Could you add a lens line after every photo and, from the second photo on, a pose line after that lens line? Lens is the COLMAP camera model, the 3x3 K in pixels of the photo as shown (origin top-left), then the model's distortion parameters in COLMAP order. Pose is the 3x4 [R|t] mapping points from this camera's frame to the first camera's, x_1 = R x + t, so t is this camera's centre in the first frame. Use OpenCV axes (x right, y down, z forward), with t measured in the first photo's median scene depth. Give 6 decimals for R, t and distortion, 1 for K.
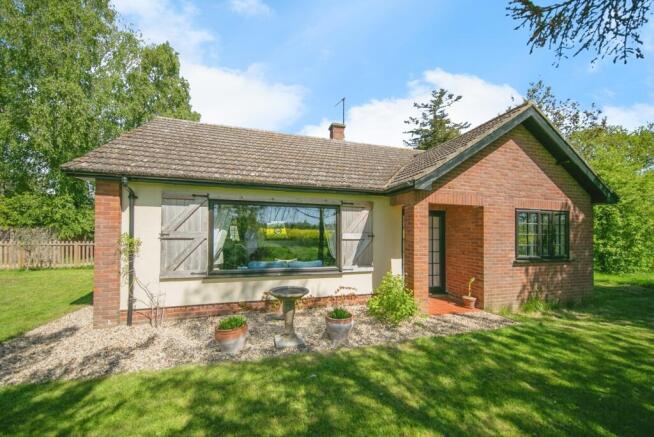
lens RADIAL K [[250.3, 0, 328.0], [0, 250.3, 226.8], [0, 0, 1]] dist [0.001838, -0.003180]
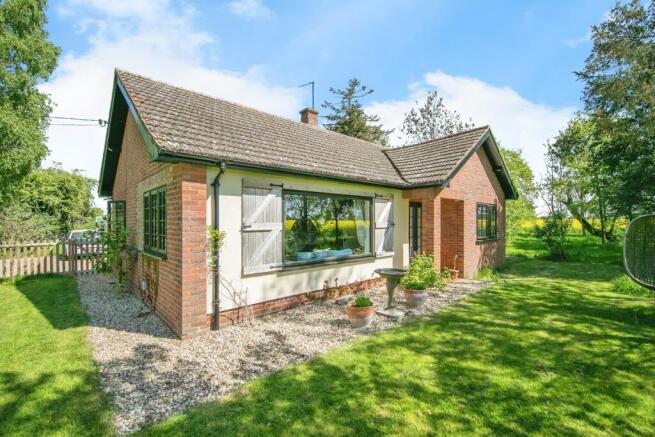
lens RADIAL K [[296.6, 0, 327.5], [0, 296.6, 218.5], [0, 0, 1]] dist [0.001125, 0.000375]
pose [[0.895341, -0.009621, 0.445278, -0.836647], [0.005591, 0.999931, 0.010363, -0.007897], [-0.445346, -0.006789, 0.895333, -0.099377]]
